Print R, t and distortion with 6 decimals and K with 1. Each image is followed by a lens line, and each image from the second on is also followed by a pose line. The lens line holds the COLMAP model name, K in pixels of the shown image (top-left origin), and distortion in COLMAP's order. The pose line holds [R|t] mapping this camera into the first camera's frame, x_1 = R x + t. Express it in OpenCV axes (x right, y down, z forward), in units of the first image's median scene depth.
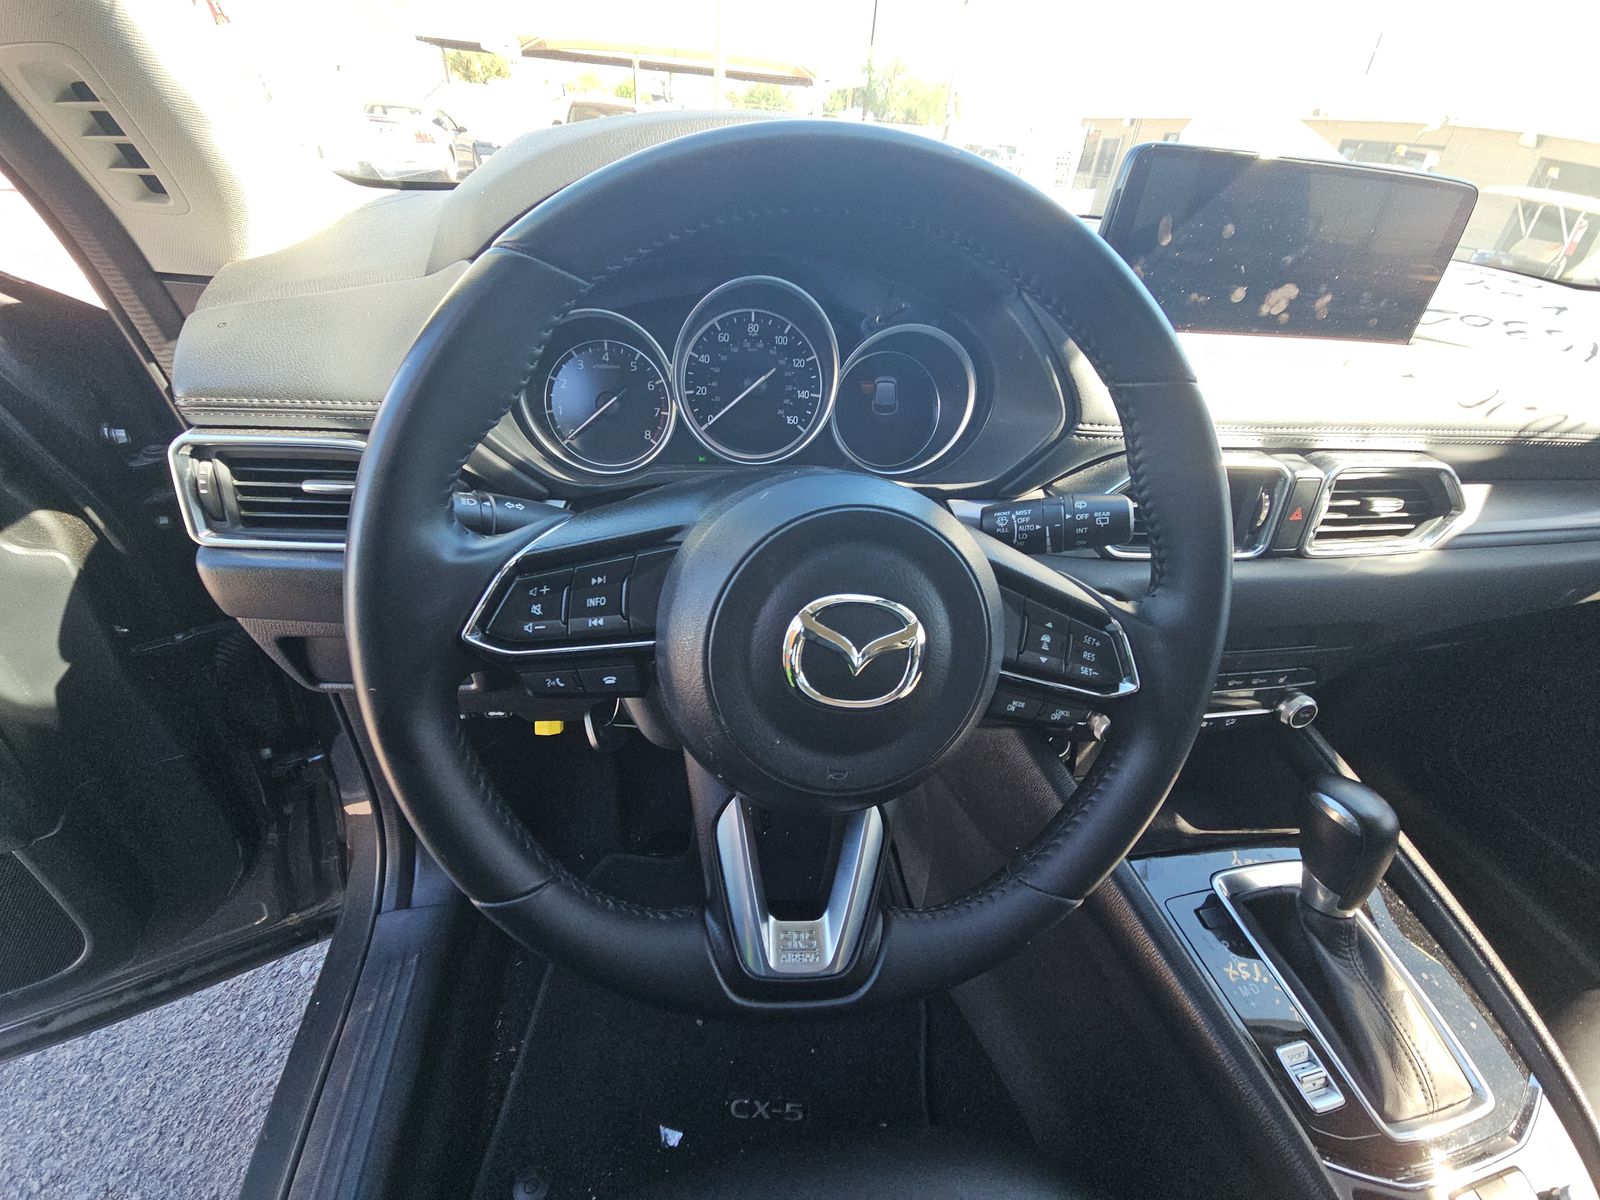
lens RADIAL K [[649.9, 0, 799.8], [0, 649.9, 601.1], [0, 0, 1]] dist [0.011657, -0.006883]
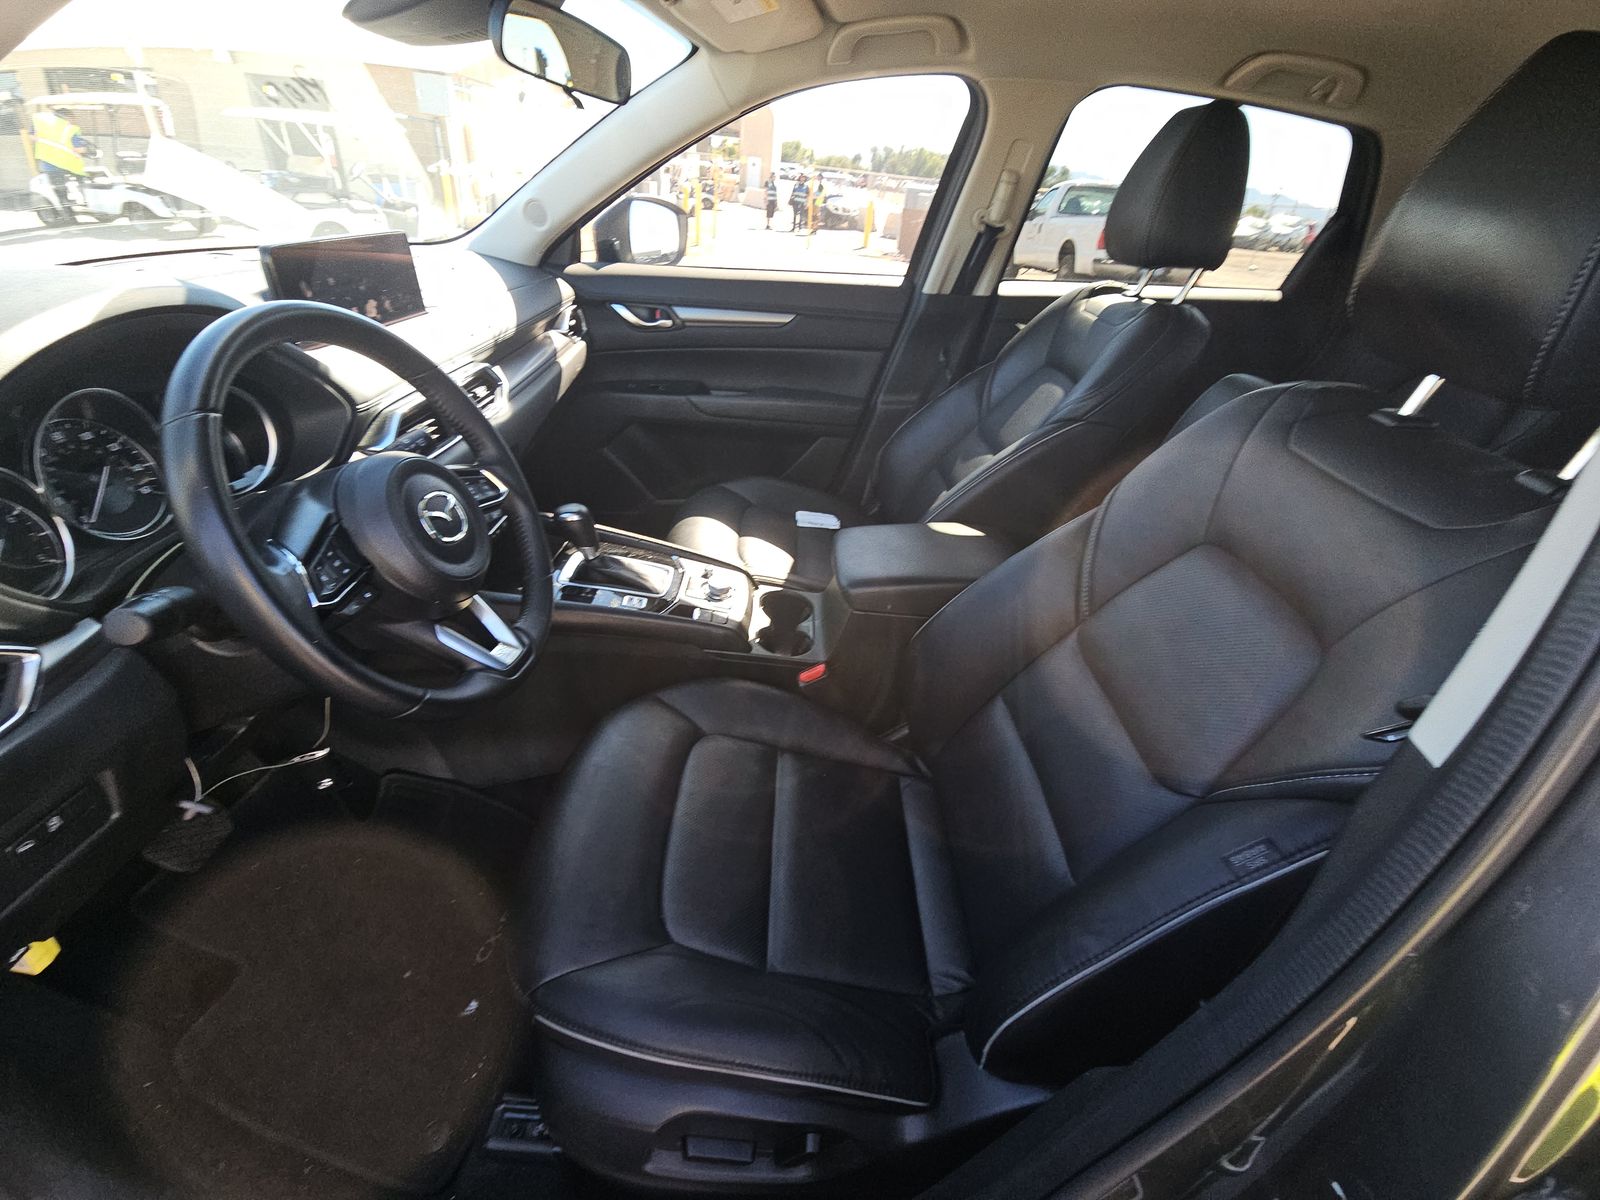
lens RADIAL K [[649.9, 0, 788.1], [0, 649.9, 606.5], [0, 0, 1]] dist [0.011657, -0.006883]
pose [[0.216011, -0.590705, 0.777436, -0.900194], [0.503721, 0.749513, 0.429529, -0.034600], [-0.836423, 0.298828, 0.459454, -0.547760]]
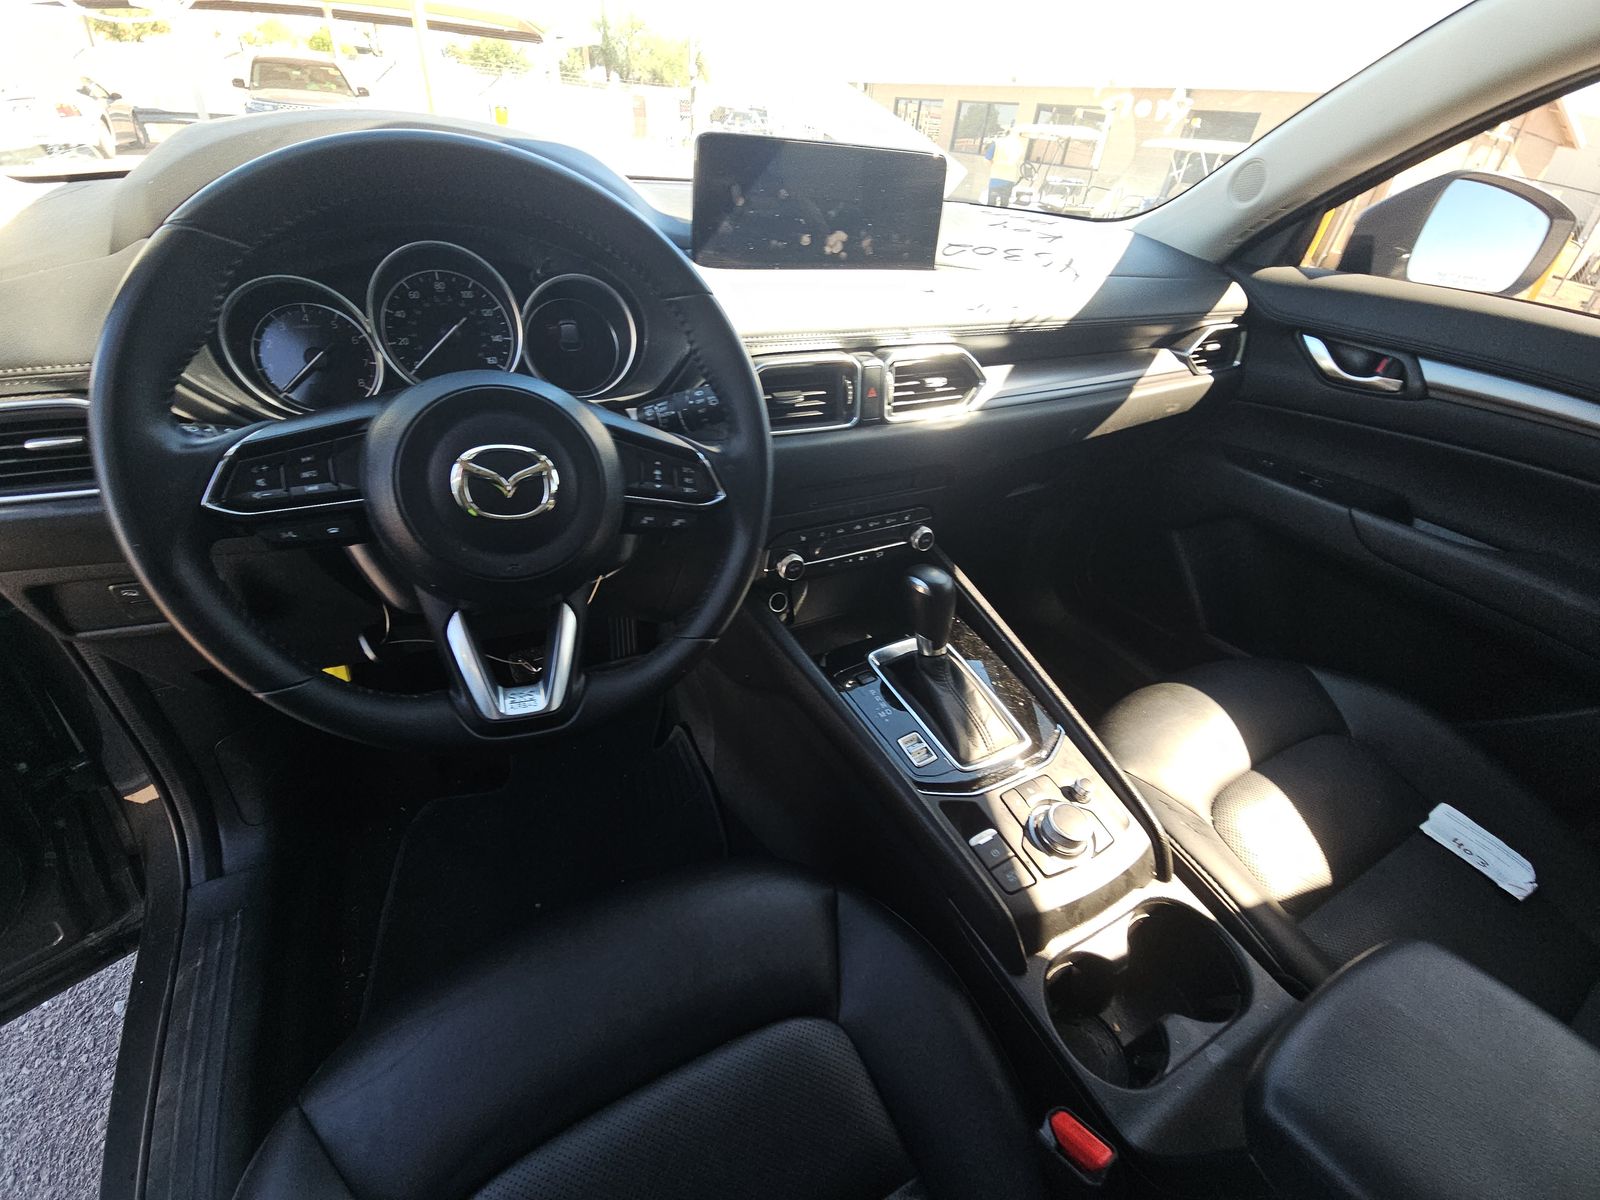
lens RADIAL K [[649.9, 0, 800.0], [0, 649.9, 601.9], [0, 0, 1]] dist [0.011657, -0.006883]
pose [[0.954907, -0.179066, 0.236828, 0.180558], [0.169703, 0.983696, 0.059520, 0.206556], [-0.243624, -0.016645, 0.969727, -0.361946]]
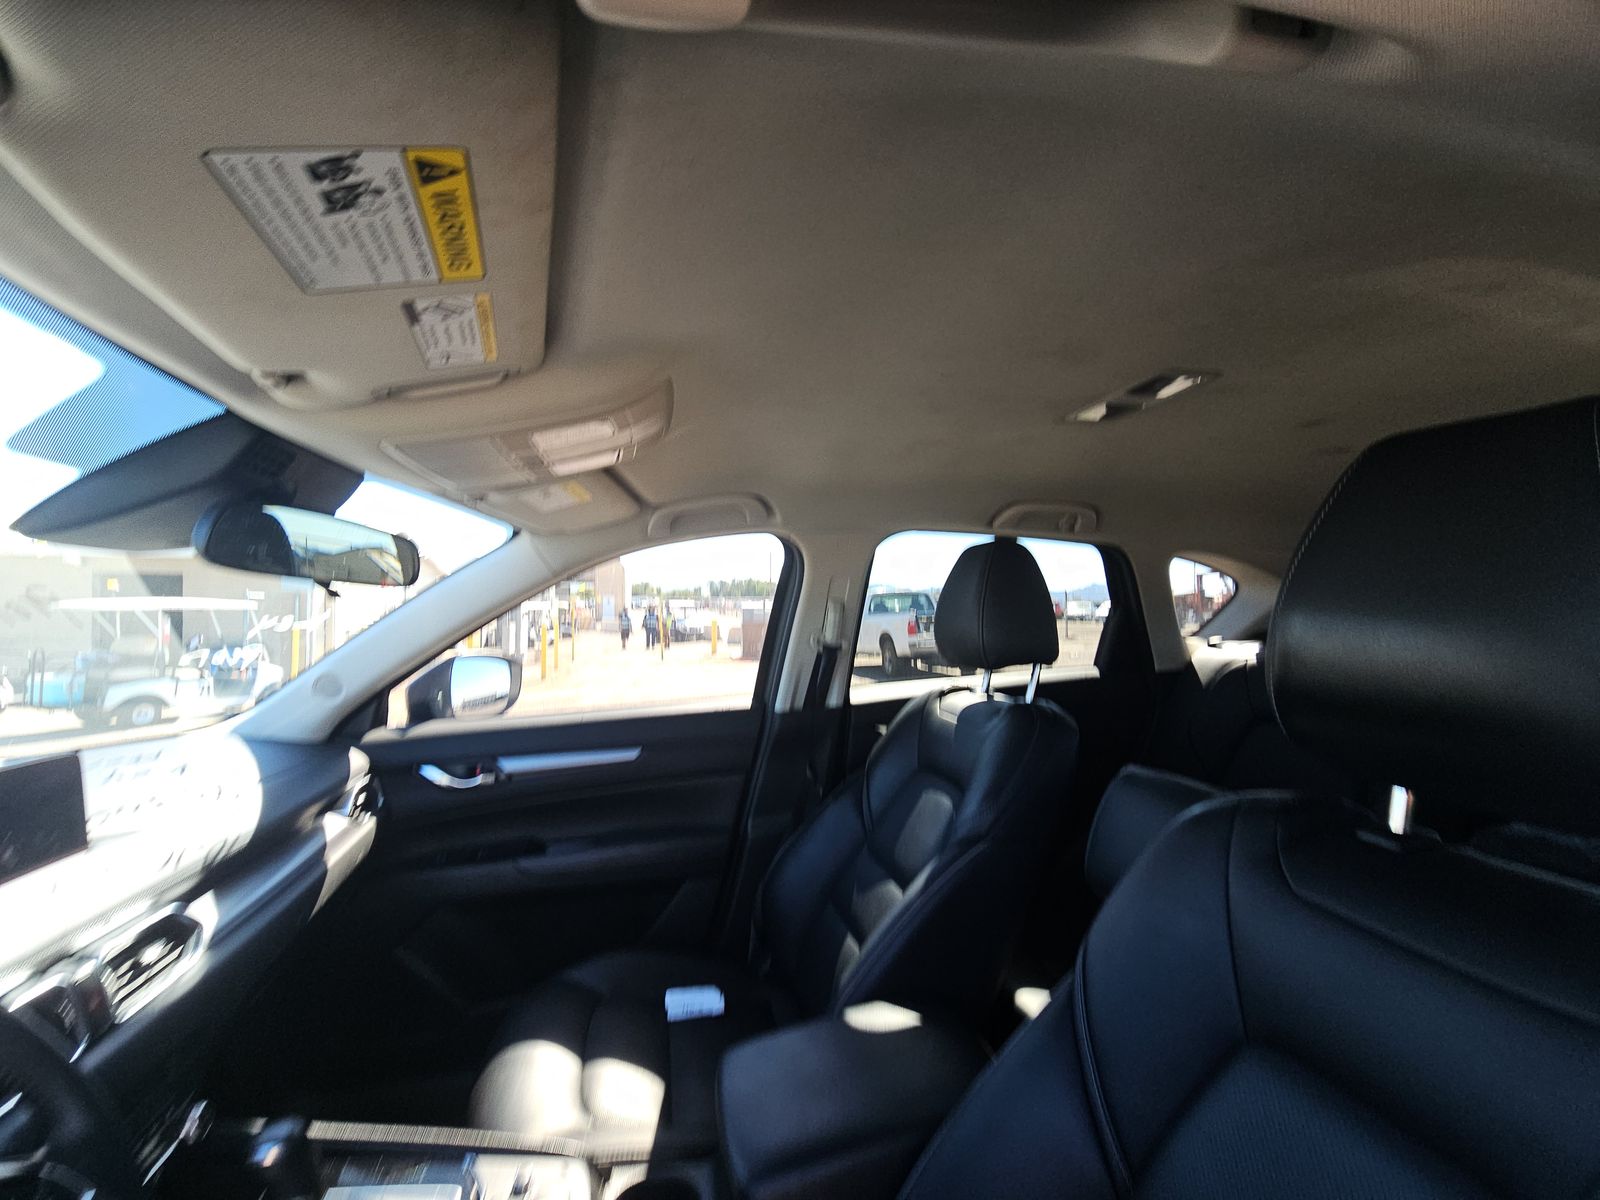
lens RADIAL K [[649.9, 0, 796.1], [0, 649.9, 594.4], [0, 0, 1]] dist [0.011657, -0.006883]
pose [[-0.022877, -0.067402, 0.997464, -0.433539], [0.579558, 0.812075, 0.068167, -0.070130], [-0.814610, 0.579647, 0.020485, -0.549709]]
